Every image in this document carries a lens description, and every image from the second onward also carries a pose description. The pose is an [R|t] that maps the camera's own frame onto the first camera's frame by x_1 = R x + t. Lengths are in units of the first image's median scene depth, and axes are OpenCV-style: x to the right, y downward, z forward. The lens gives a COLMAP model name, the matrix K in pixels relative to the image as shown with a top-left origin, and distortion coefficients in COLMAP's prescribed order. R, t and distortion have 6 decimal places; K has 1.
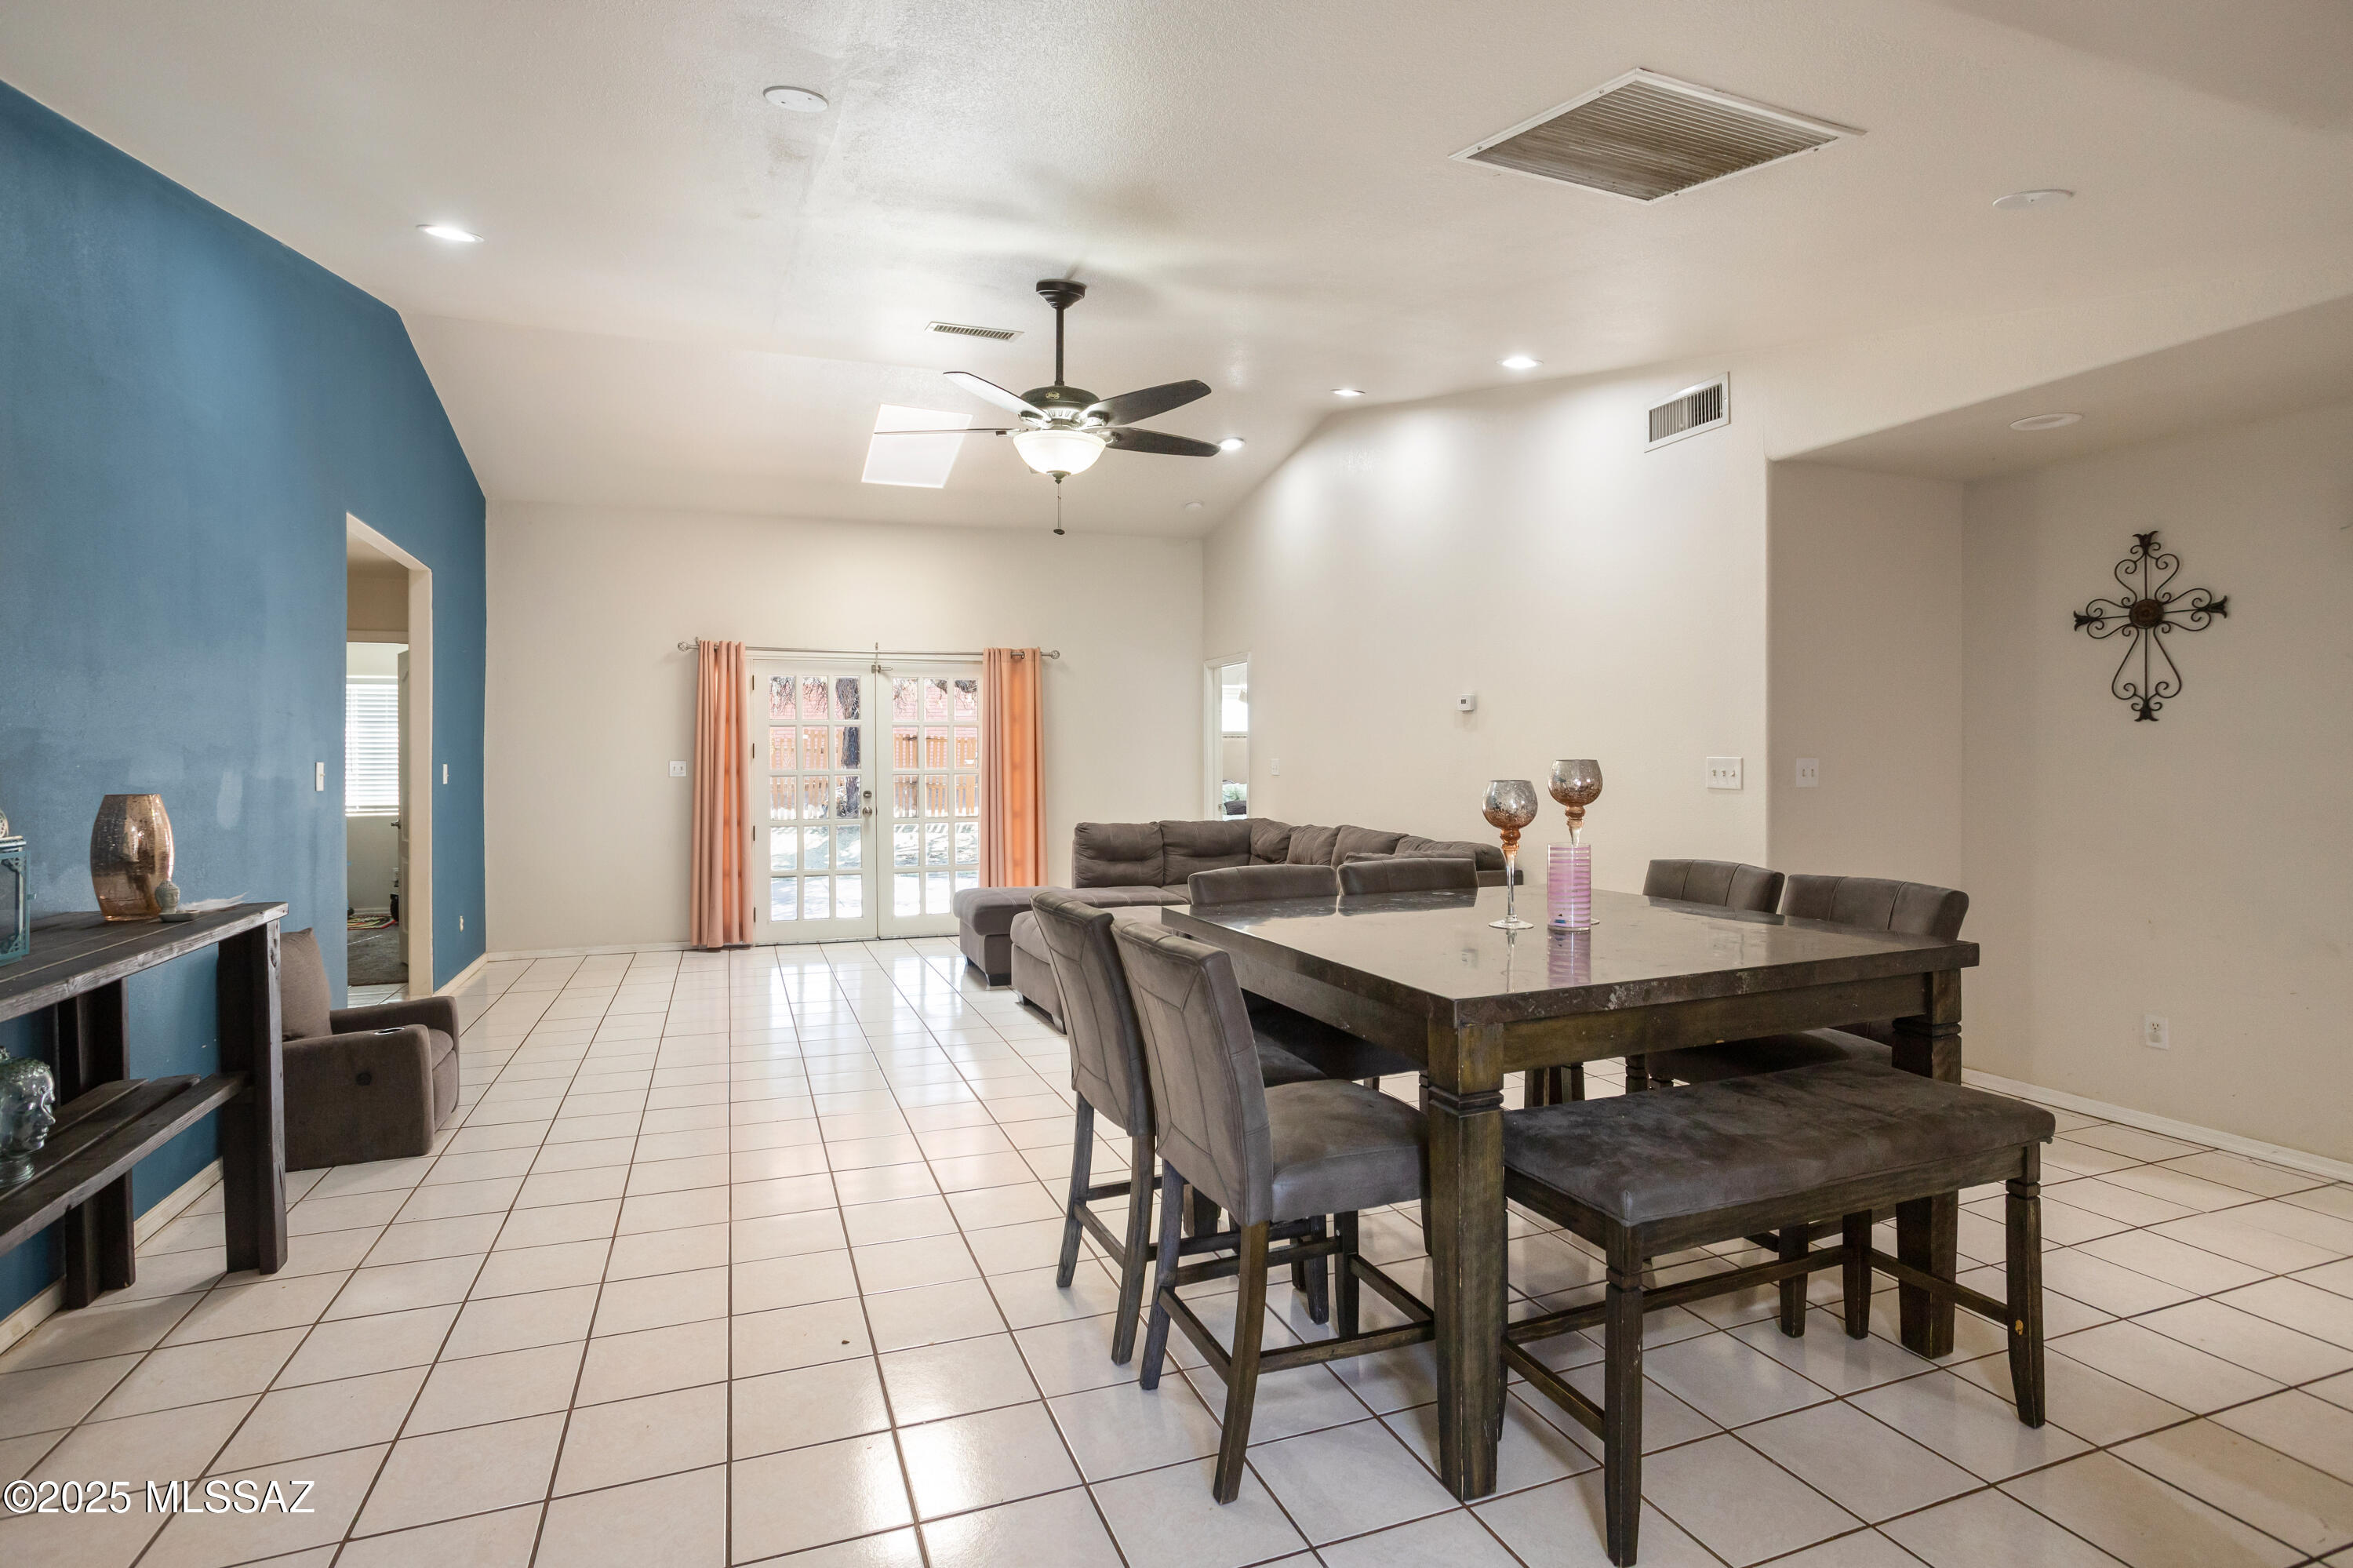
lens RADIAL K [[1145.5, 0, 1176.5], [0, 1145.5, 784.0], [0, 0, 1]] dist [-0.001918, 0.000017]
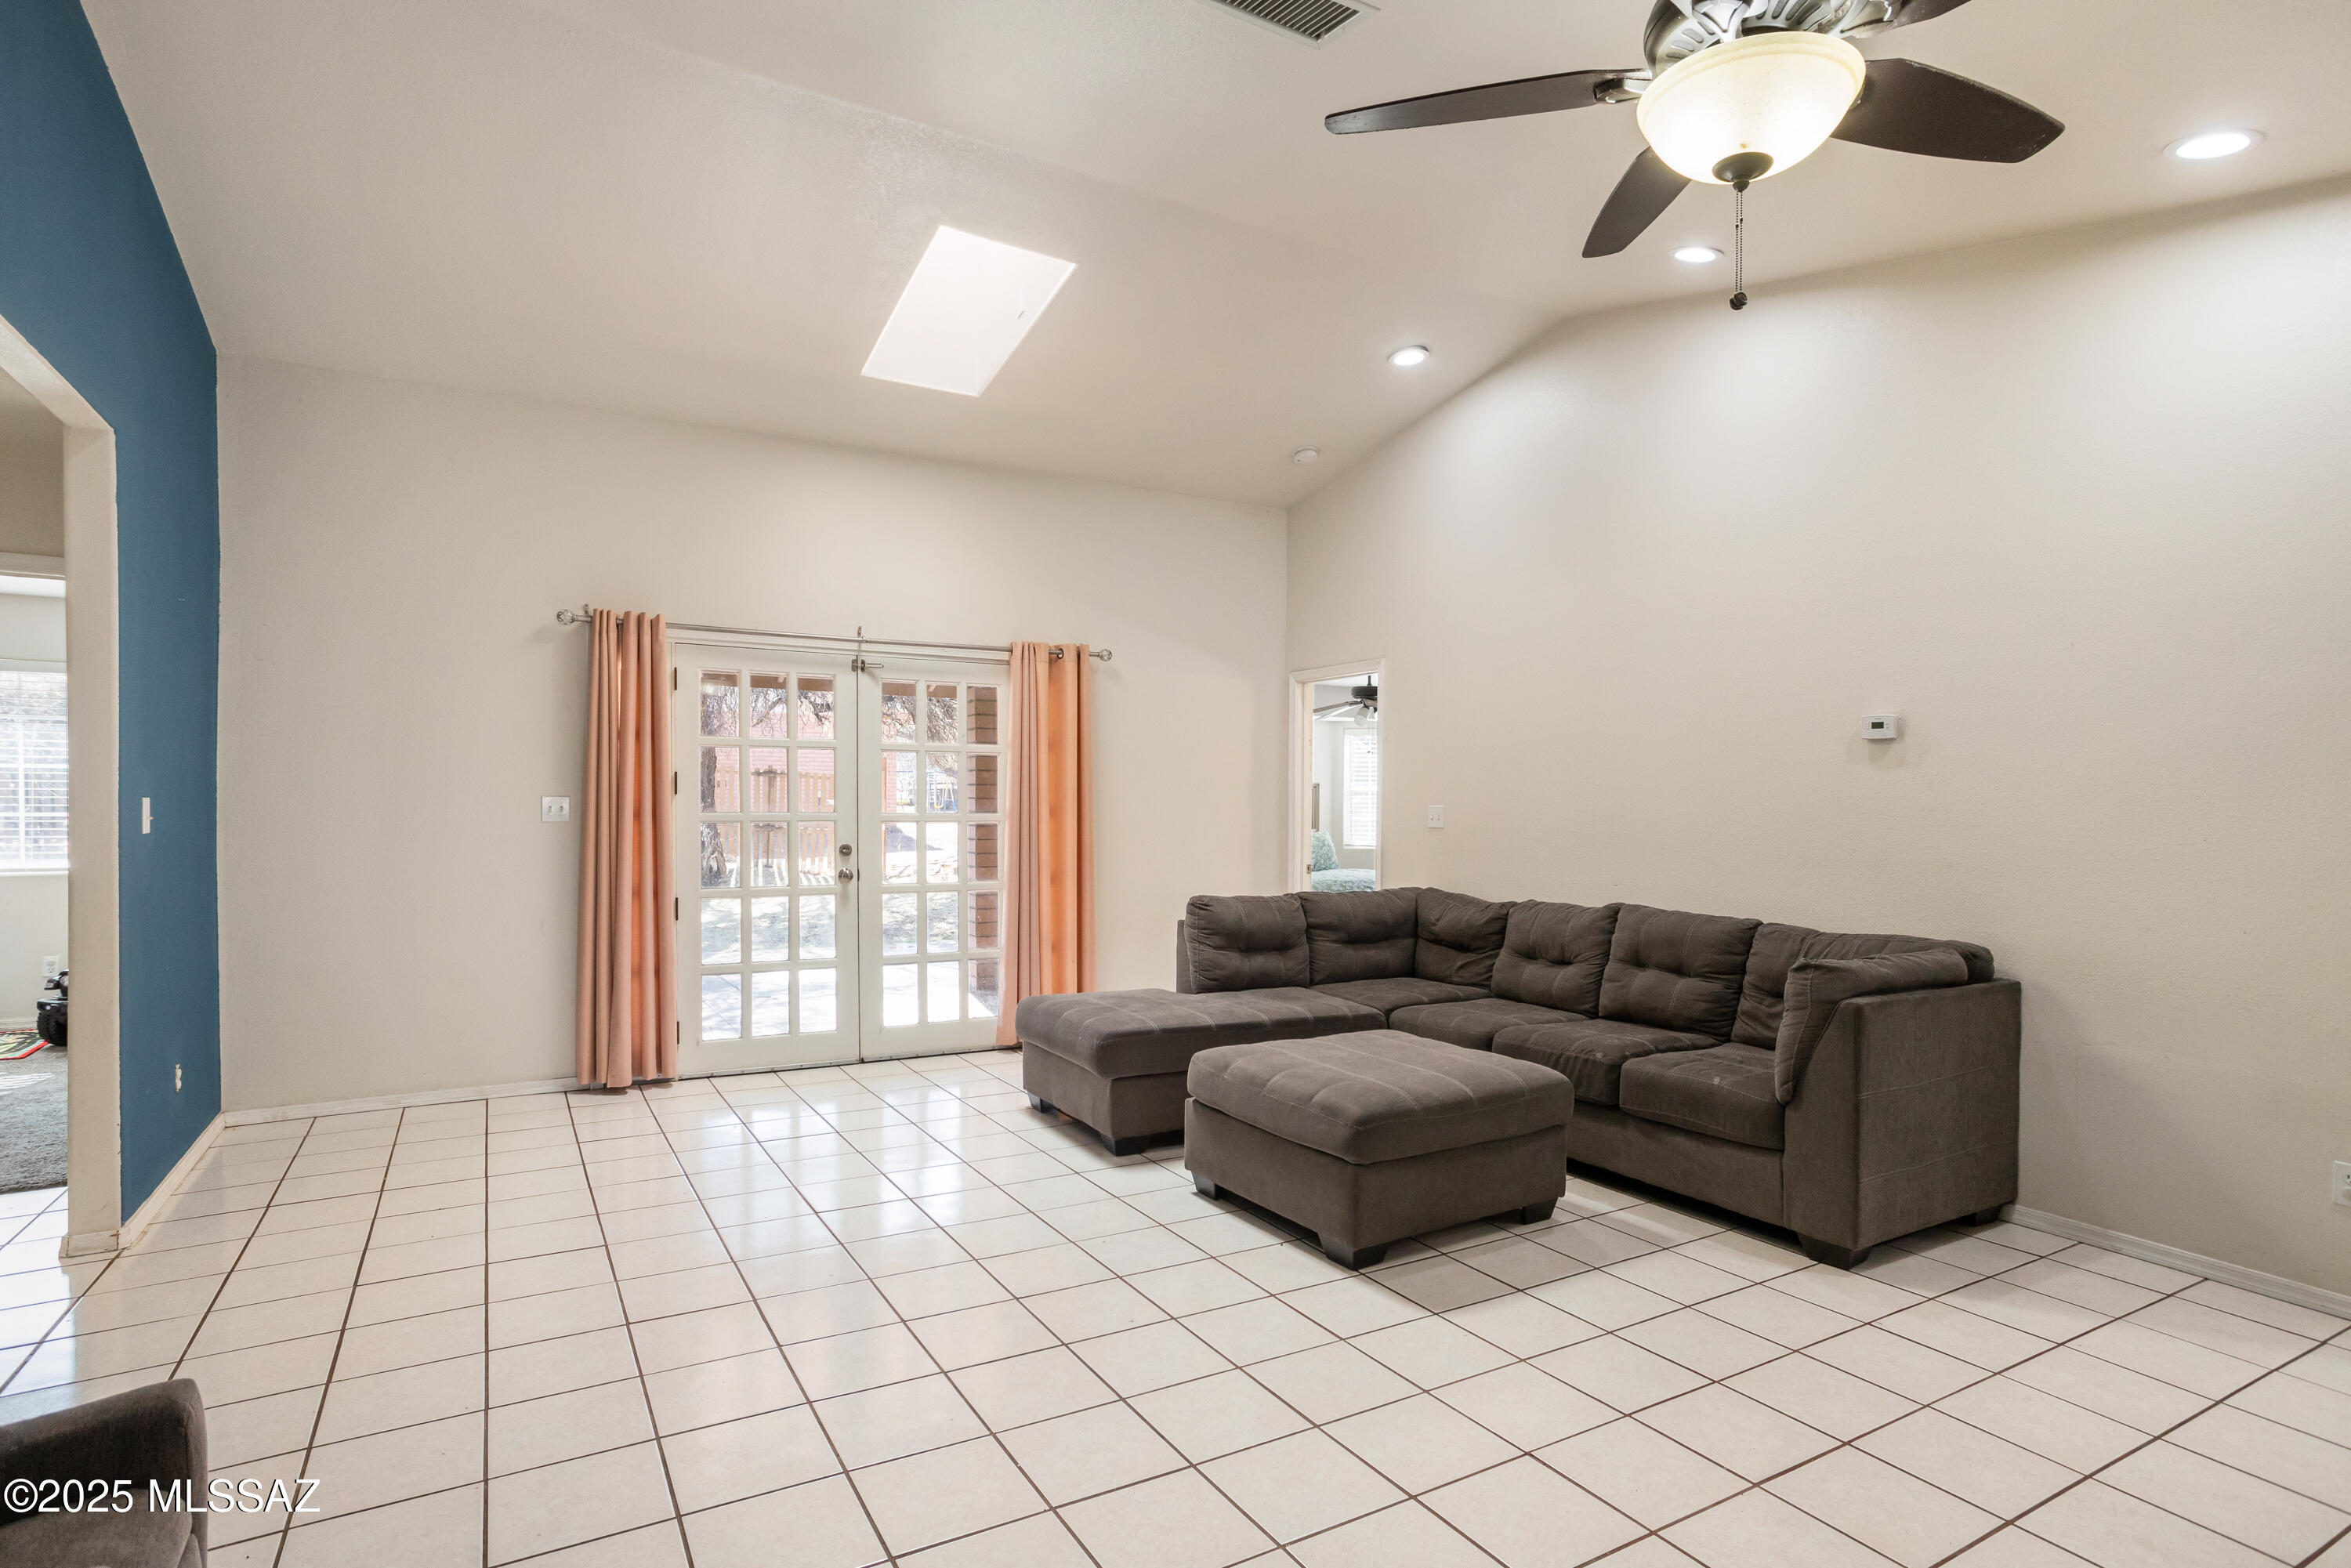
lens RADIAL K [[1171.4, 0, 1171.2], [0, 1171.4, 849.4], [0, 0, 1]] dist [0.015092, 0.000496]
pose [[0.987504, 0.006977, 0.157438, -0.200568], [-0.010325, 0.999737, 0.020459, -0.007789], [-0.157254, -0.021829, 0.987317, 0.297858]]
